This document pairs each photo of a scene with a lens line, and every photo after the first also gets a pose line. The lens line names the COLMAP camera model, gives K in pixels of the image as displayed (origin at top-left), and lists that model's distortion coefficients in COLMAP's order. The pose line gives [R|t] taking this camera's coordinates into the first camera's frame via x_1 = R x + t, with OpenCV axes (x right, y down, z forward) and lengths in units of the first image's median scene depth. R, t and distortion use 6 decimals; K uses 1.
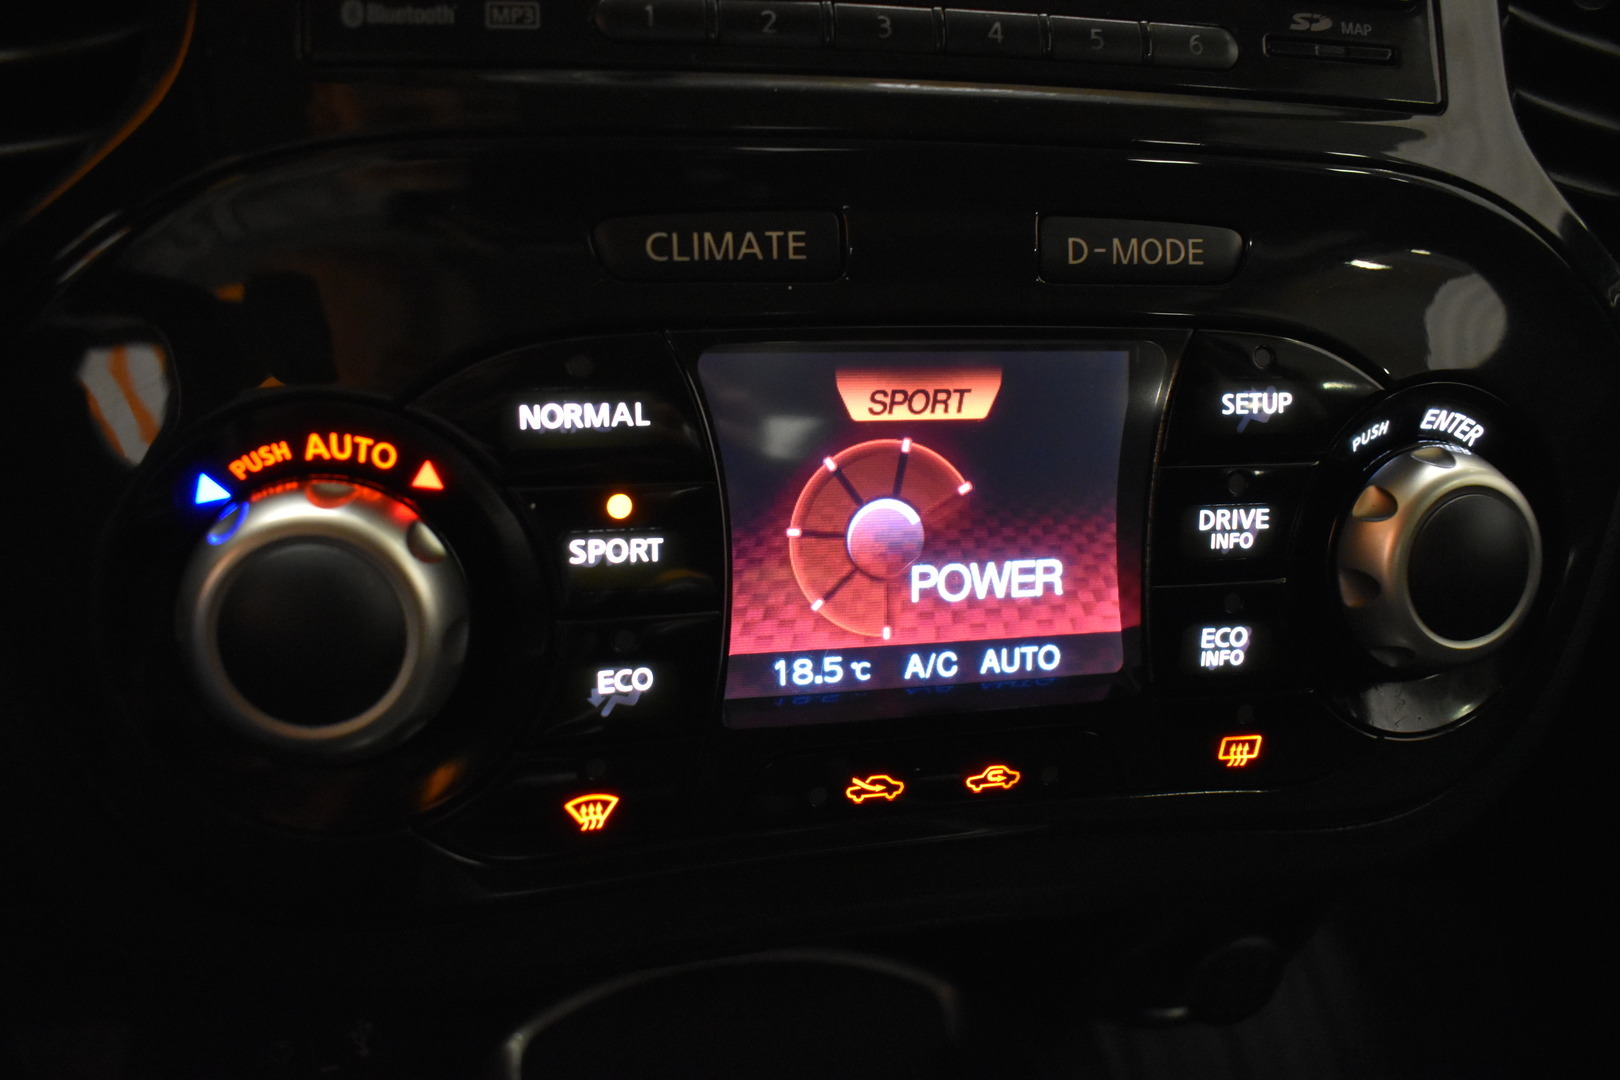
lens RADIAL K [[1236.2, 0, 810.0], [0, 1236.2, 540.0], [0, 0, 1]] dist [-0.132916, 0.001857]
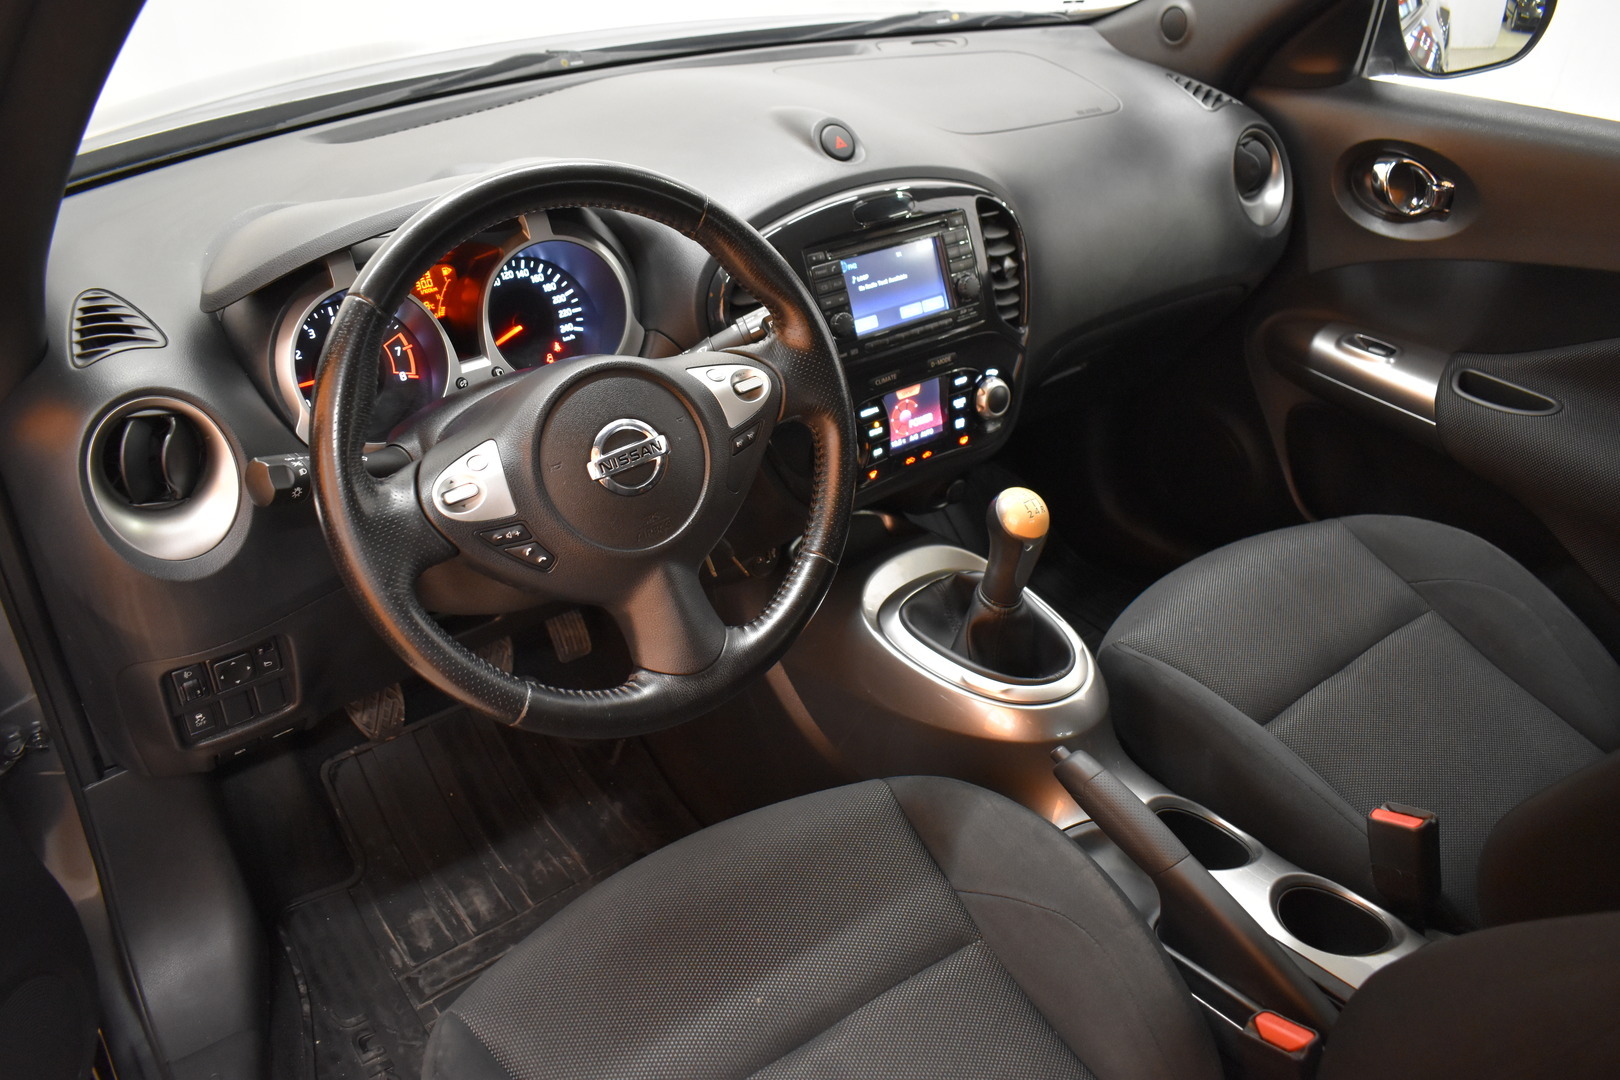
lens RADIAL K [[1236.2, 0, 810.0], [0, 1236.2, 540.0], [0, 0, 1]] dist [-0.132916, 0.001857]
pose [[0.908278, -0.245109, 0.339047, -2.383979], [0.155409, 0.950086, 0.270526, -1.062610], [-0.388433, -0.193021, 0.901034, -4.017892]]
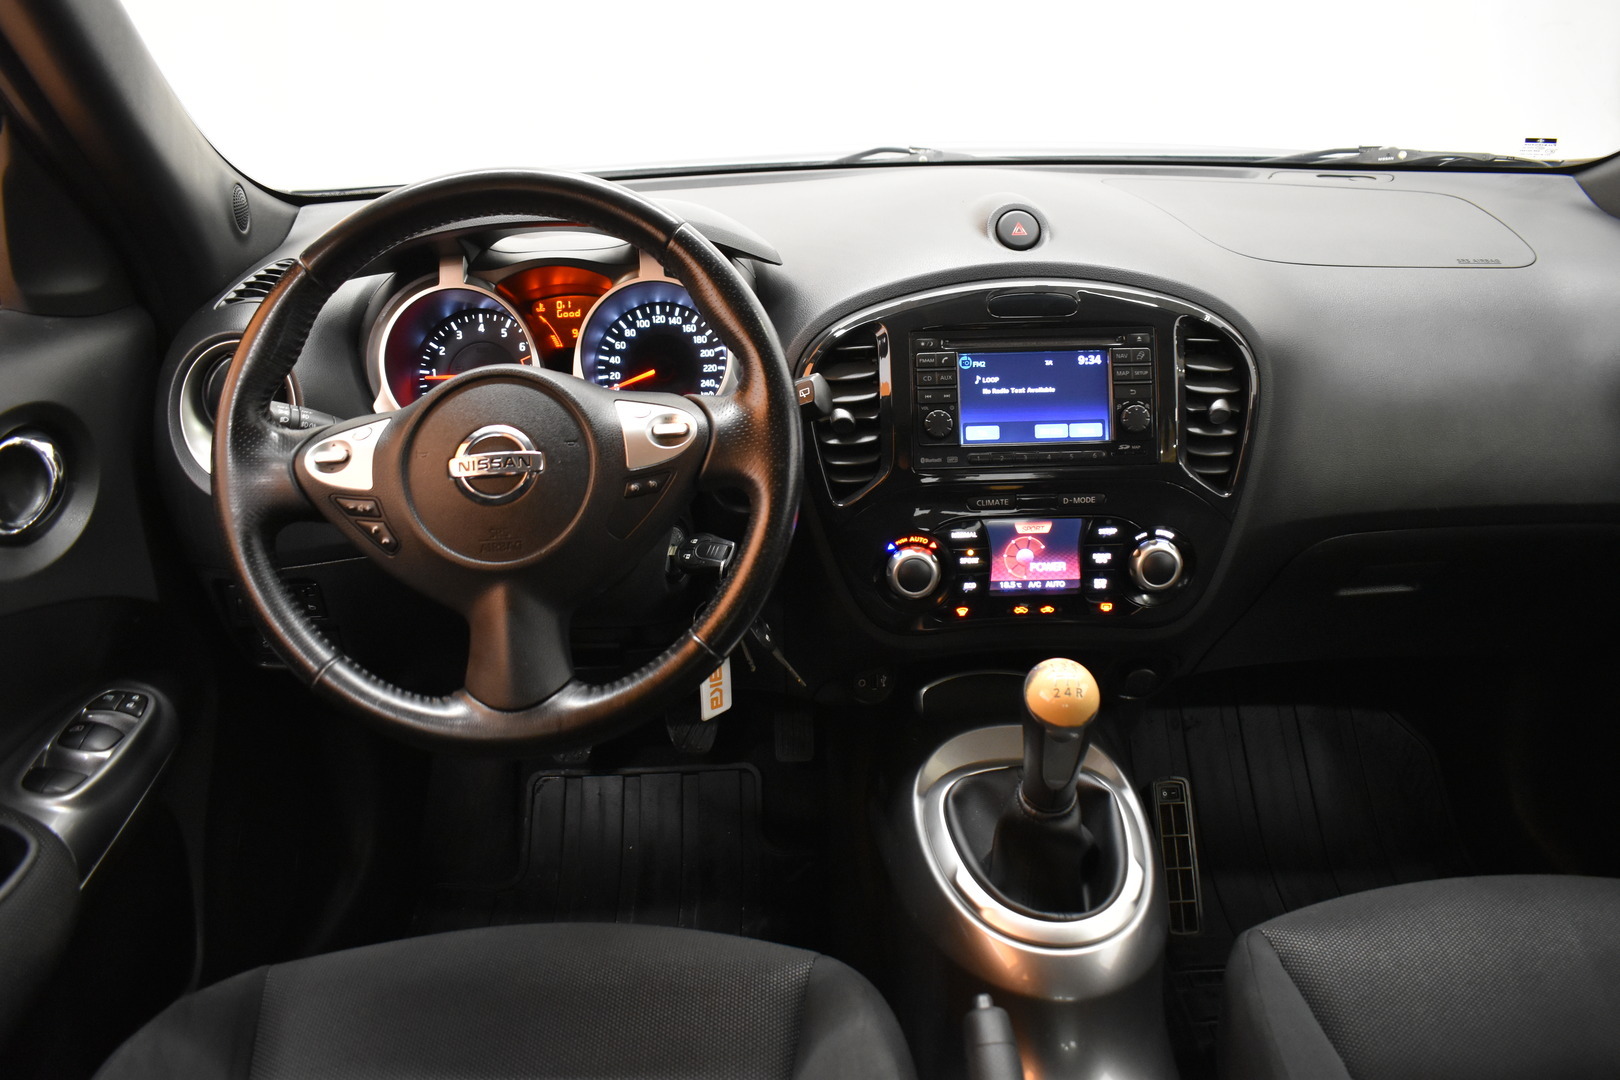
lens RADIAL K [[1241.5, 0, 810.0], [0, 1241.5, 540.0], [0, 0, 1]] dist [-0.115009, 0.005494]
pose [[0.980947, 0.033519, -0.191363, 0.156682], [-0.017522, 0.996254, 0.084687, -0.449292], [0.193485, -0.079720, 0.977859, -3.732650]]
